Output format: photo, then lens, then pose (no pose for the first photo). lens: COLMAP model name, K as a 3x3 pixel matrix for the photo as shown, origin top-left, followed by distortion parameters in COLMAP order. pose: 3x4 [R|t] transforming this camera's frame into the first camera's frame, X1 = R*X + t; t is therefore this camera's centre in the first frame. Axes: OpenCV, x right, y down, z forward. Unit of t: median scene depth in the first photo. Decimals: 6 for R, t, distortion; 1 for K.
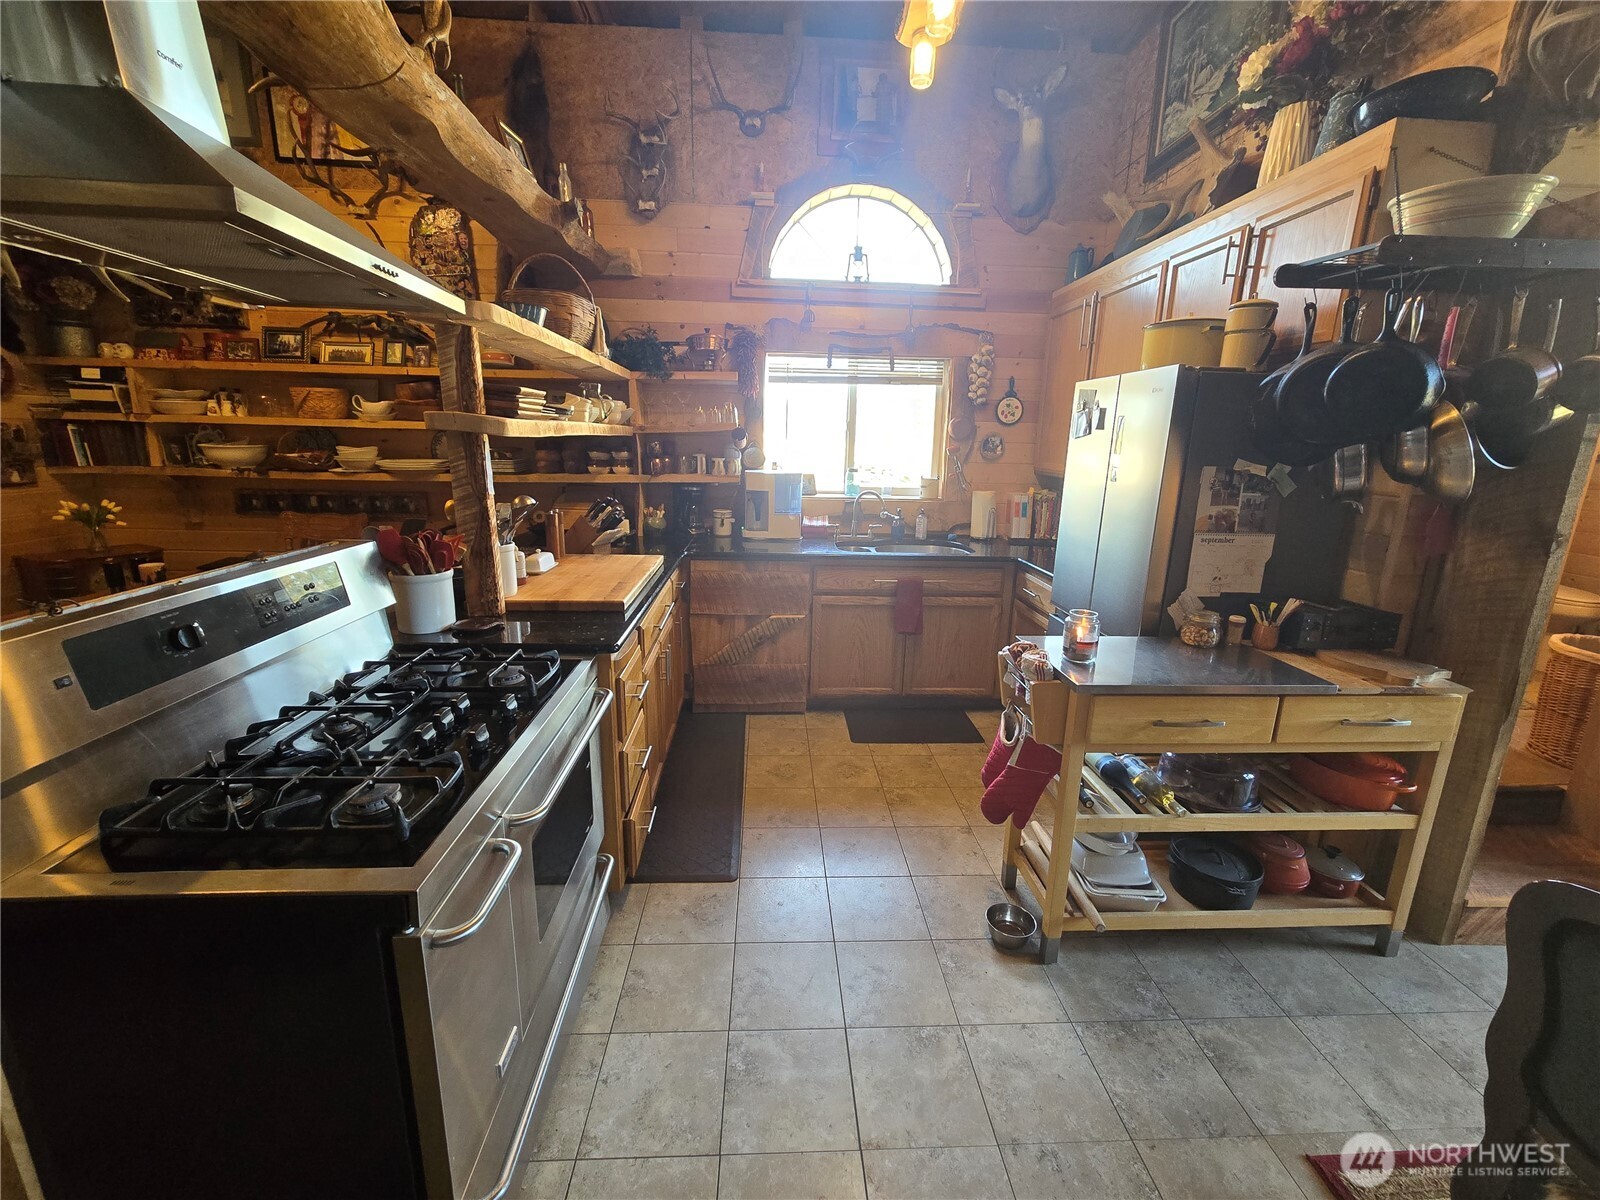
lens RADIAL K [[659.9, 0, 809.0], [0, 659.9, 598.8], [0, 0, 1]] dist [0.000317, 0.000395]
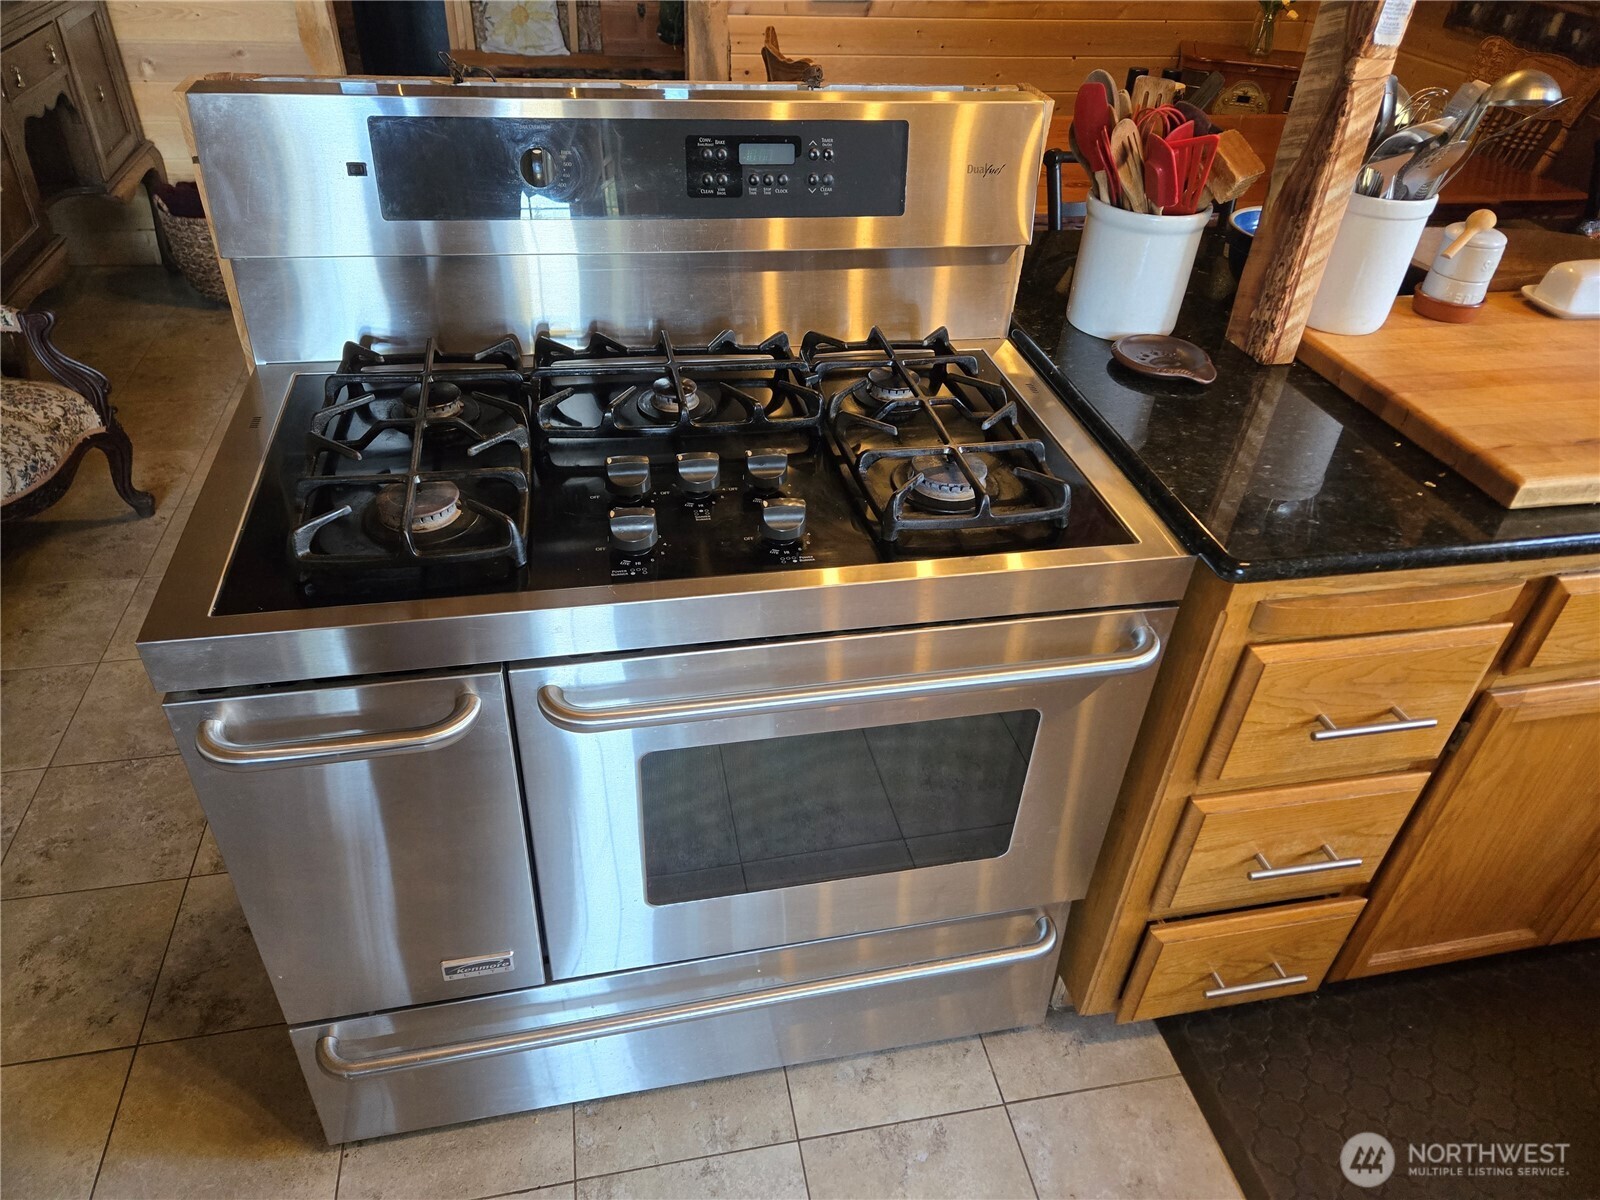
lens RADIAL K [[1082.3, 0, 800.1], [0, 1082.3, 594.0], [0, 0, 1]] dist [0.037229, -0.022998]
pose [[0.139635, 0.573021, -0.807557, 0.126562], [-0.282759, 0.804664, 0.522076, -0.129888], [0.948973, 0.155444, 0.274386, 0.536199]]
